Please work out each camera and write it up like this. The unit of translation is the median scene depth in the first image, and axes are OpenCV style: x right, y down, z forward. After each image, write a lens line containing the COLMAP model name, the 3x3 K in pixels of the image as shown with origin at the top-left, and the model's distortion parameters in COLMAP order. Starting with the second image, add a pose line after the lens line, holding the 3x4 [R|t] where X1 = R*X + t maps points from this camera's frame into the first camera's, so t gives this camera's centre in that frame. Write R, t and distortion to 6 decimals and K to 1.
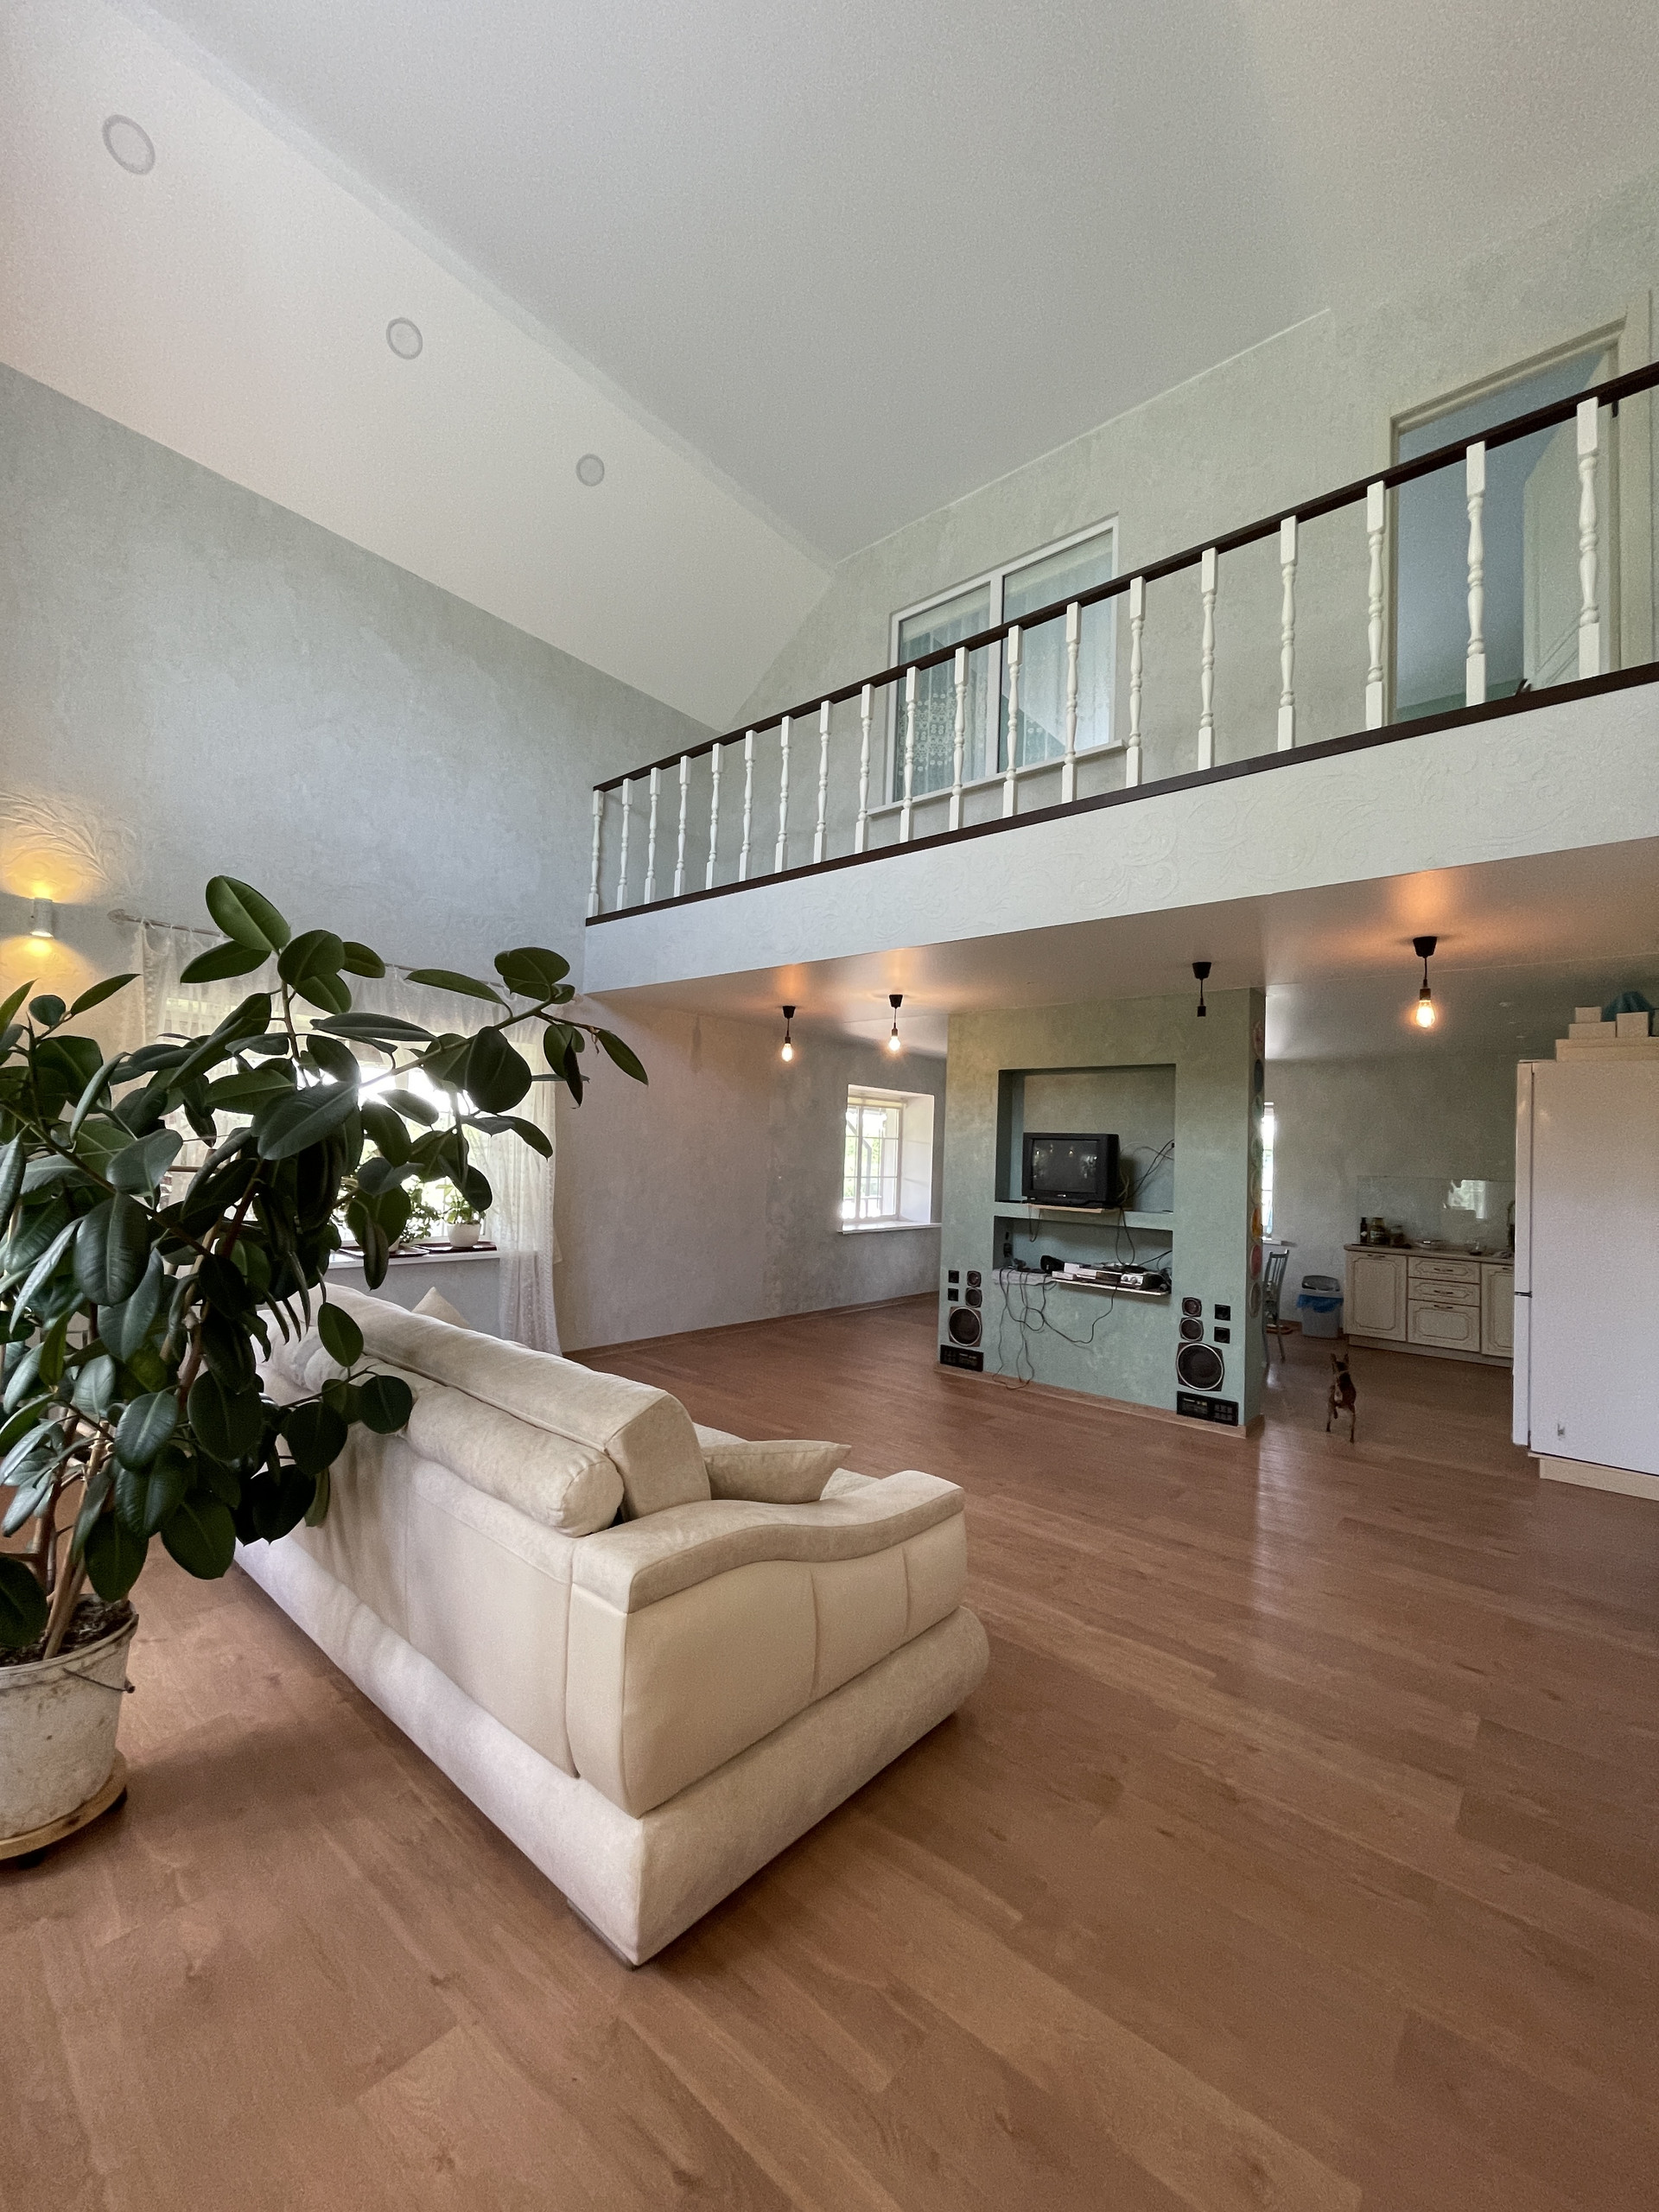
lens RADIAL K [[899.2, 0, 836.1], [0, 899.2, 1109.0], [0, 0, 1]] dist [-0.005945, 0.000716]
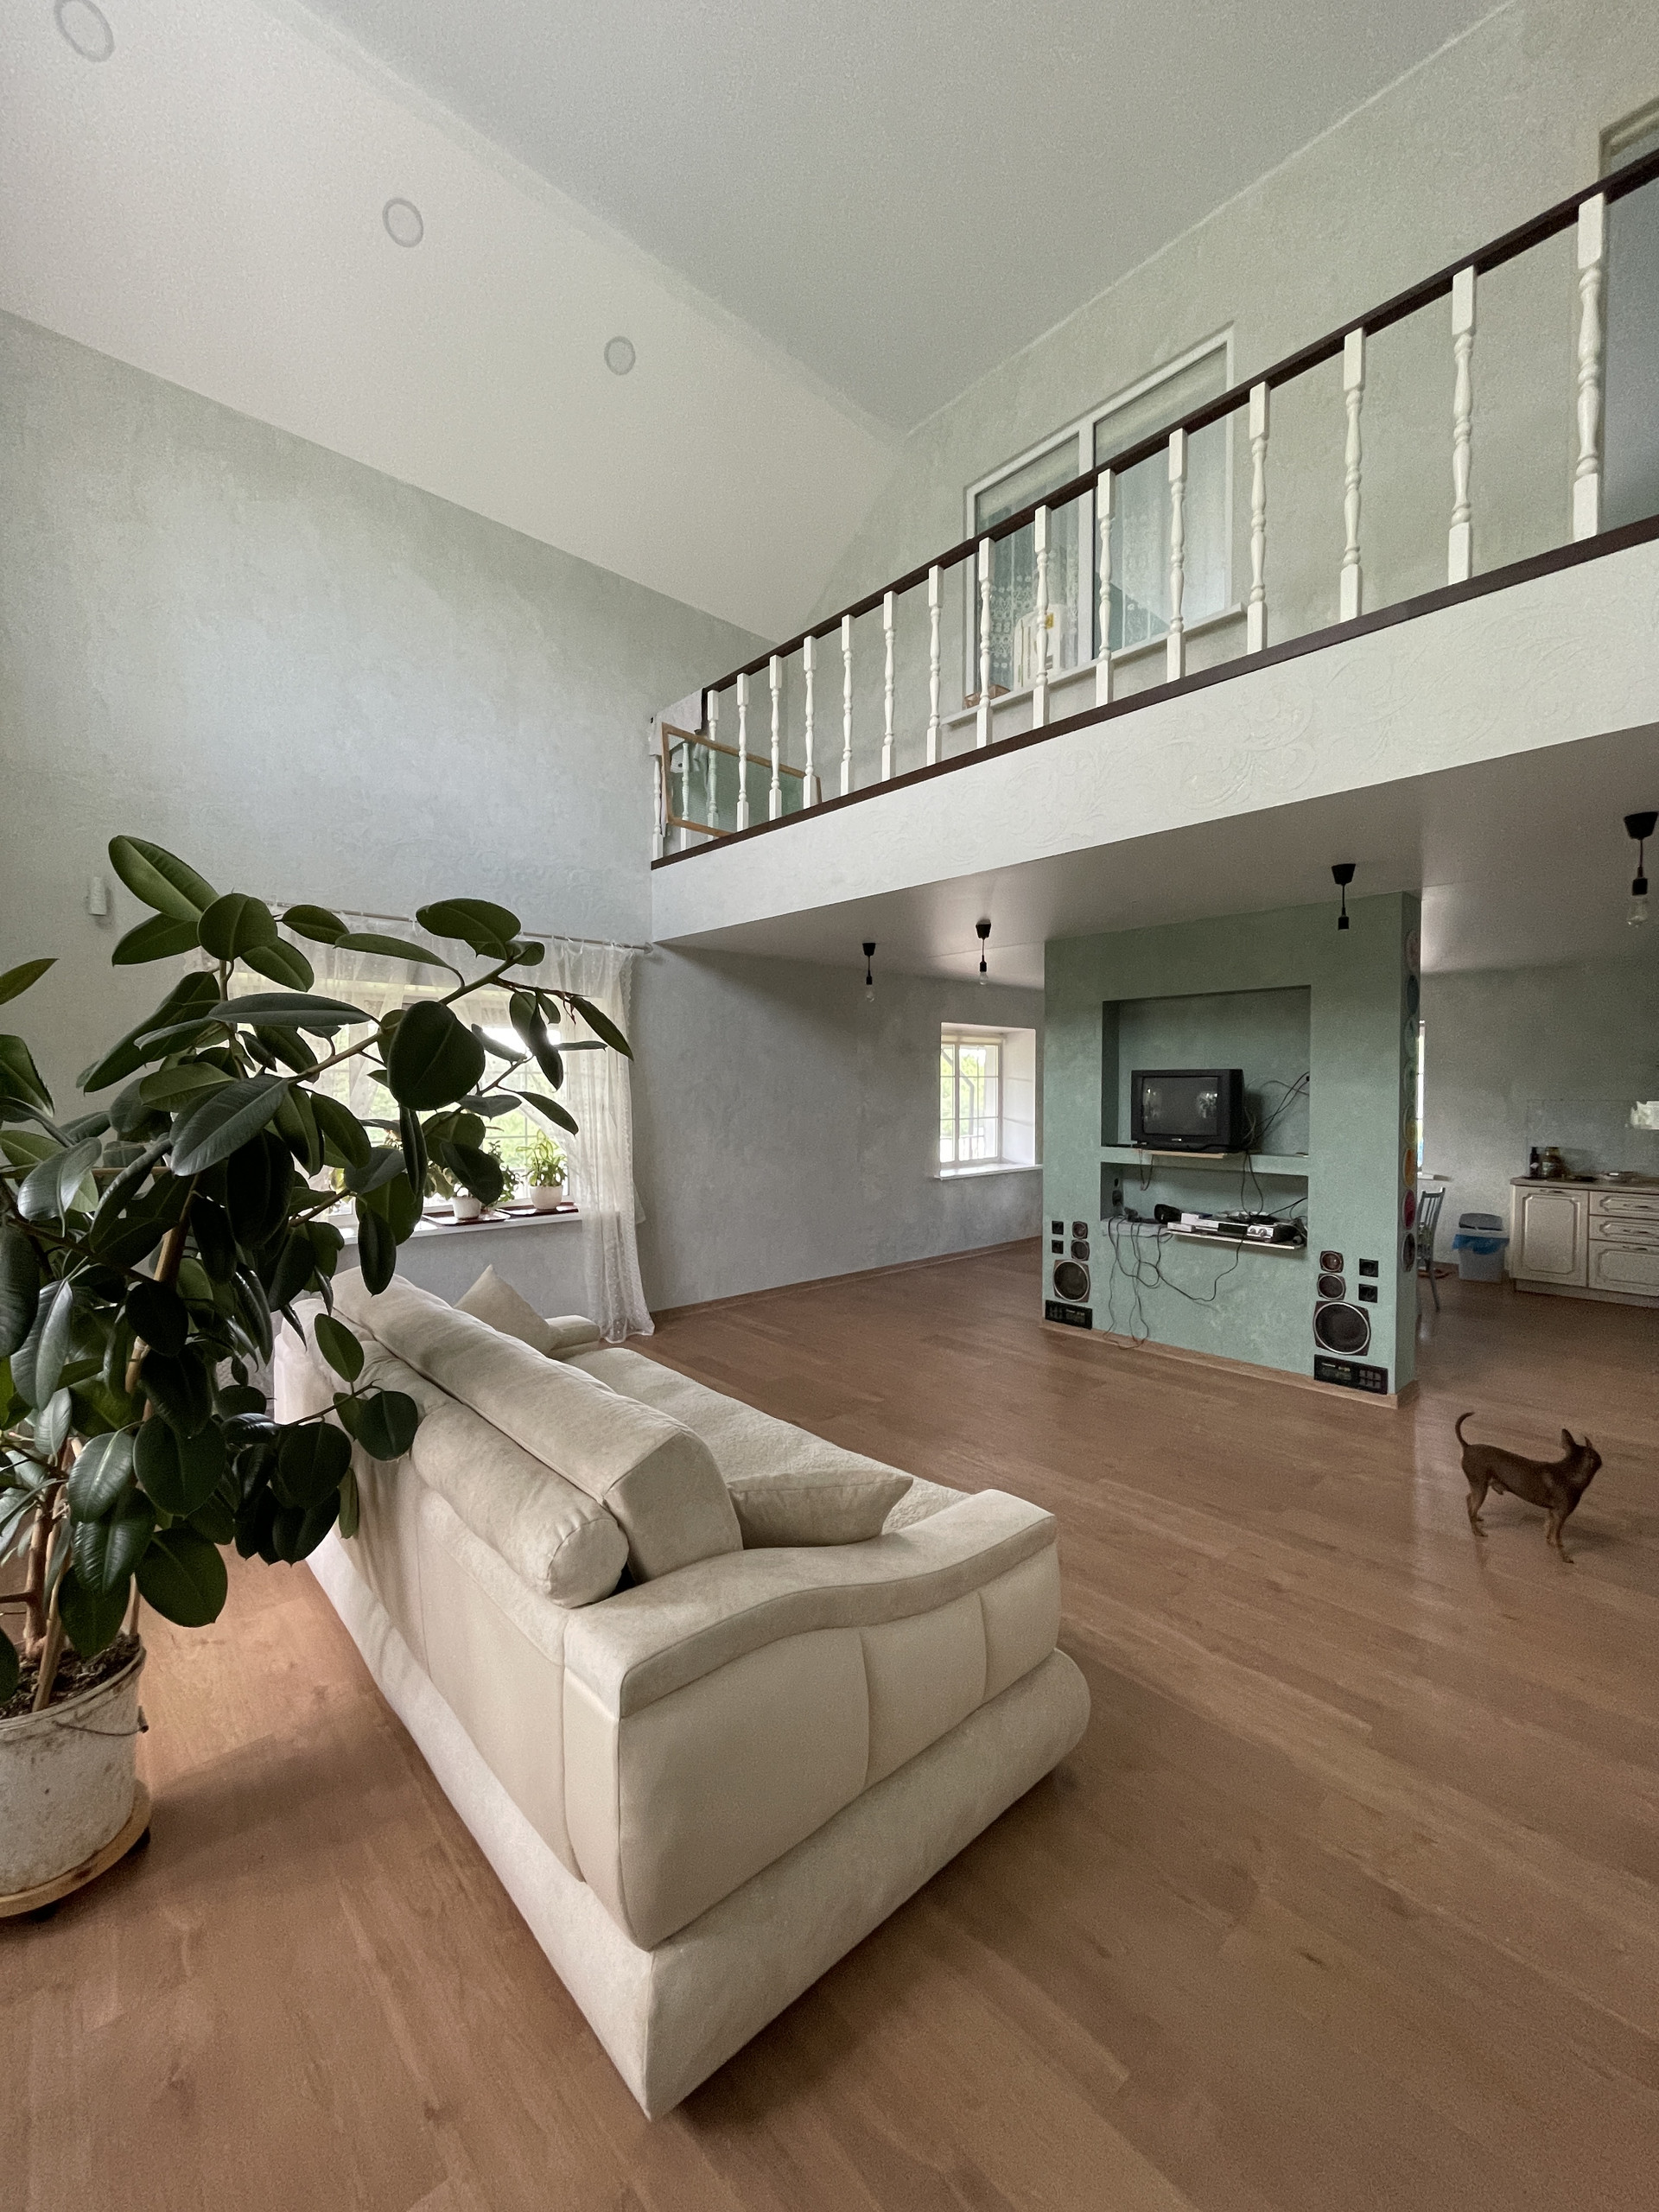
lens RADIAL K [[899.2, 0, 834.9], [0, 899.2, 1109.3], [0, 0, 1]] dist [-0.005945, 0.000716]
pose [[0.991925, -0.034161, -0.122141, 0.040659], [0.042944, 0.996621, 0.070020, -0.019579], [0.119337, -0.074700, 0.990040, 0.131015]]
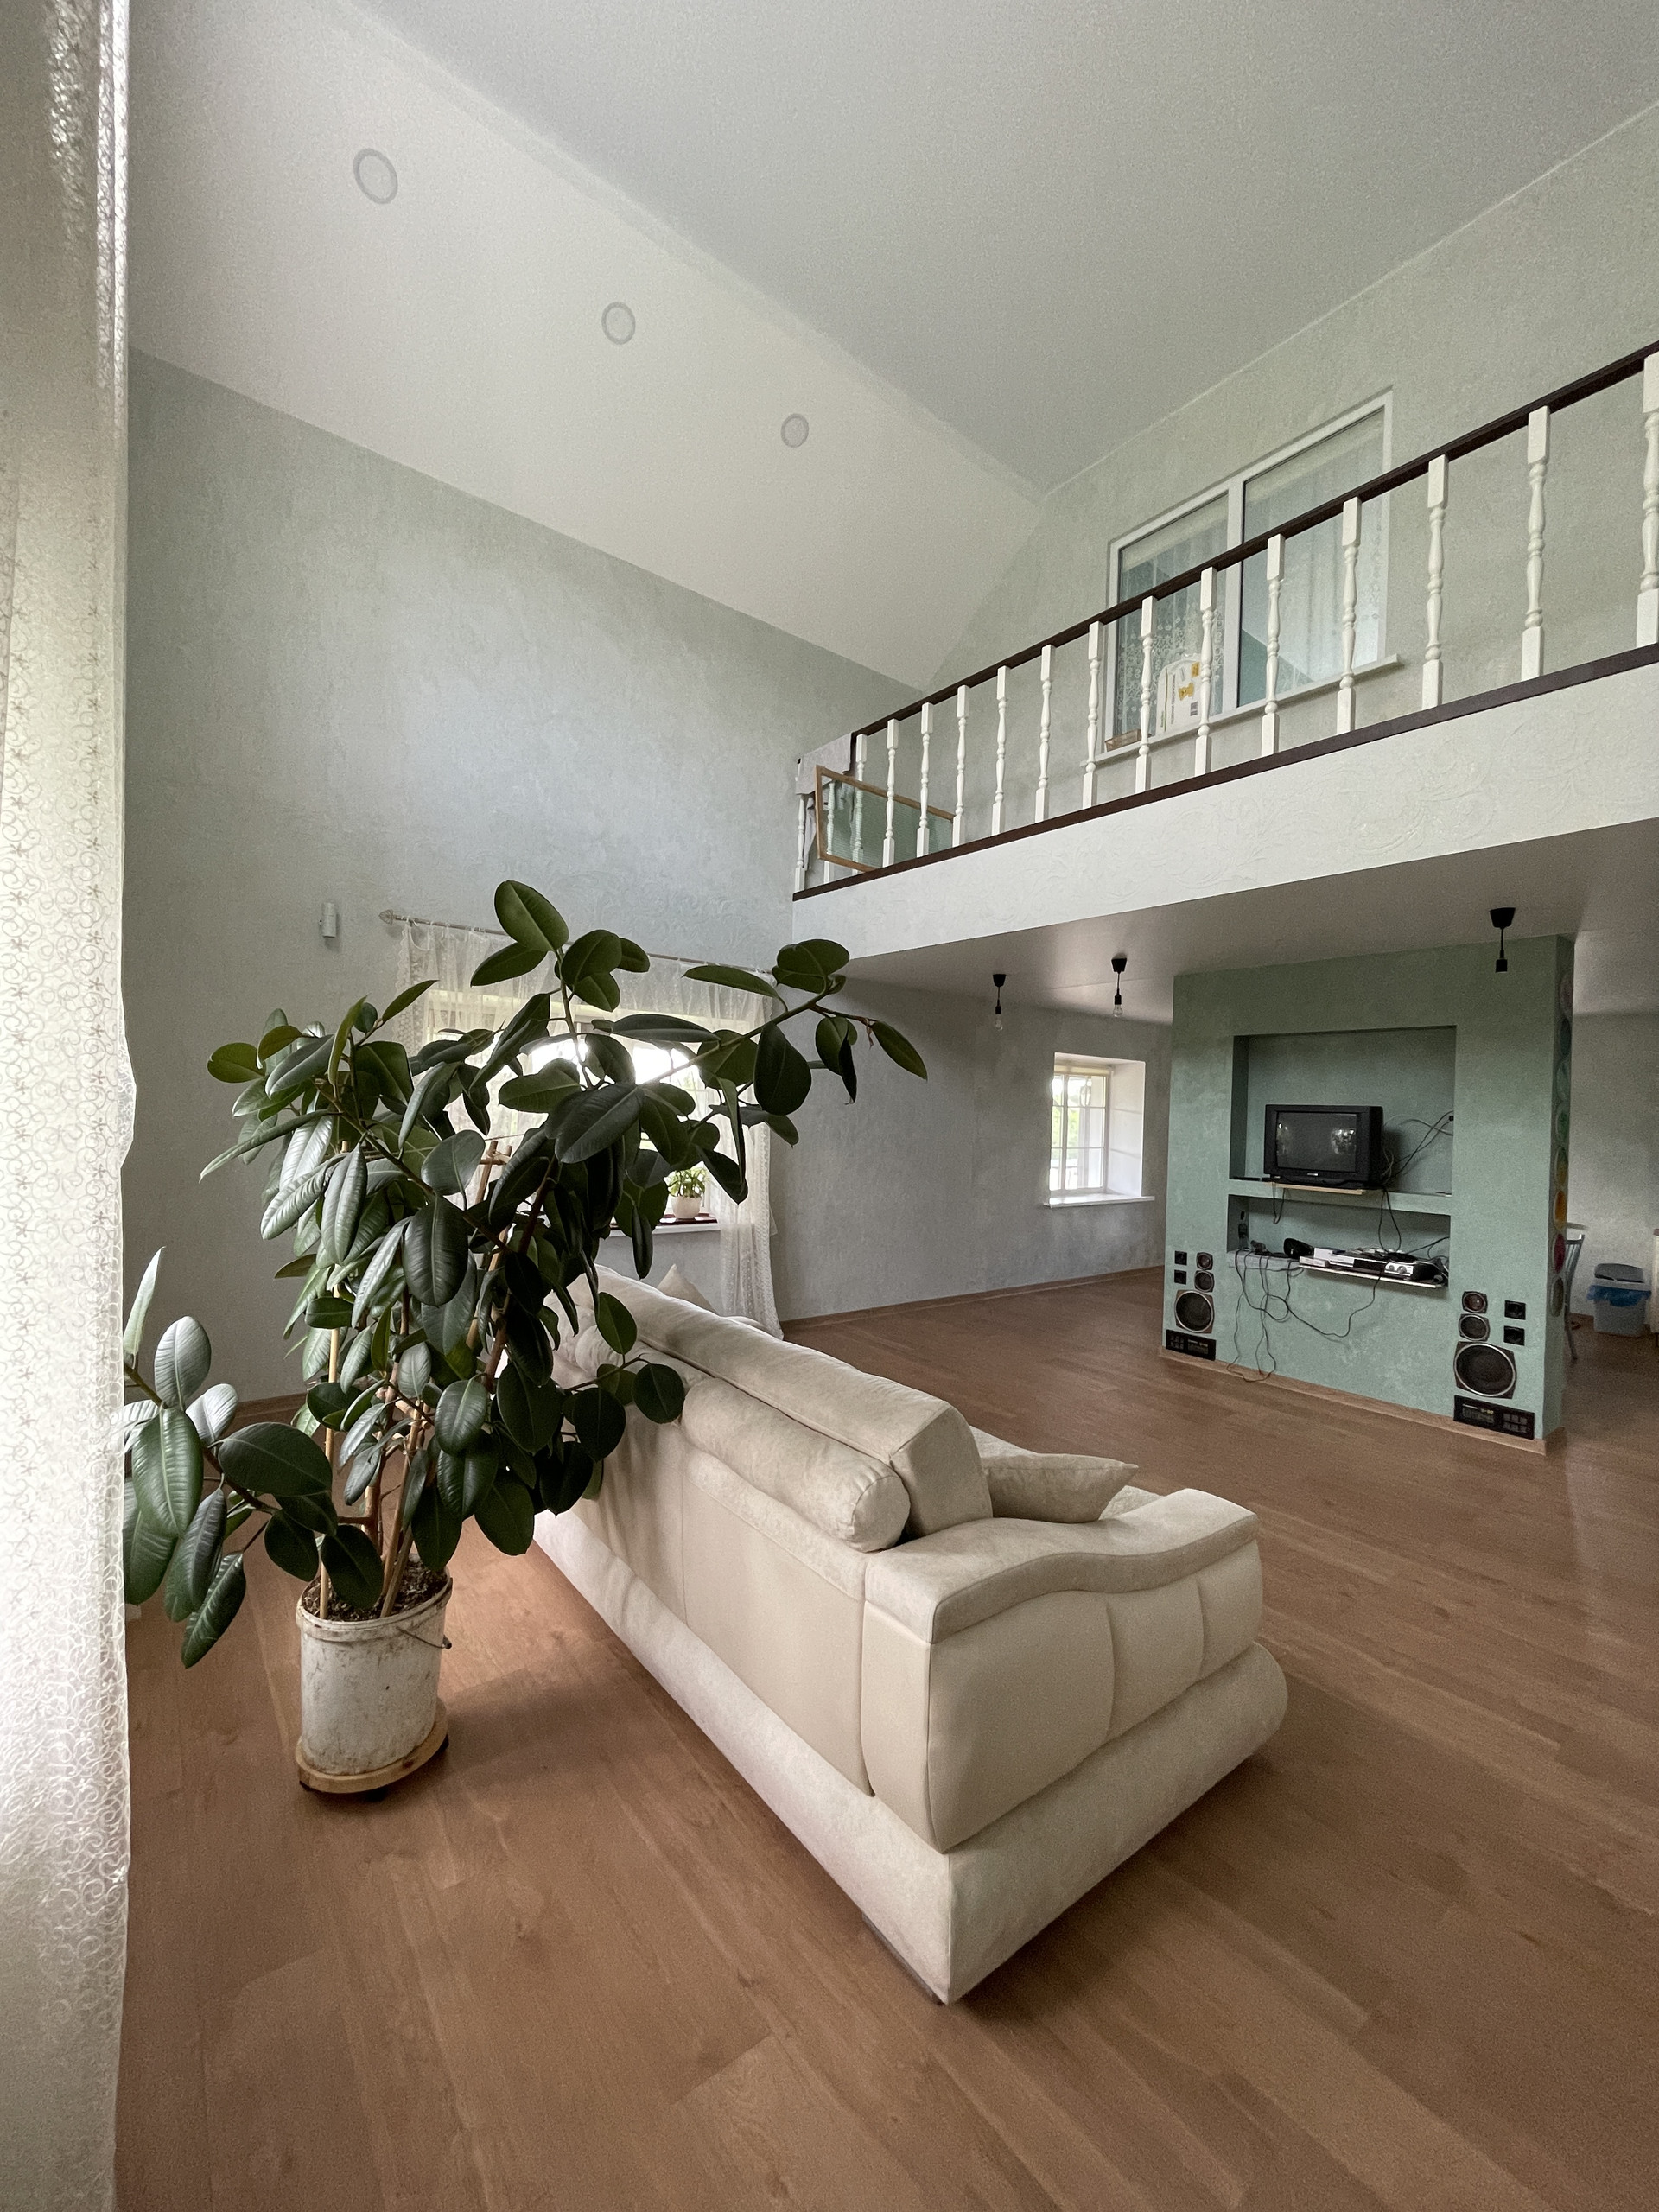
lens RADIAL K [[899.2, 0, 834.8], [0, 899.2, 1109.1], [0, 0, 1]] dist [-0.005945, 0.000716]
pose [[0.980017, -0.007112, -0.198785, -0.070885], [0.015096, 0.999138, 0.038675, -0.020118], [0.198339, -0.040903, 0.979280, 0.038486]]
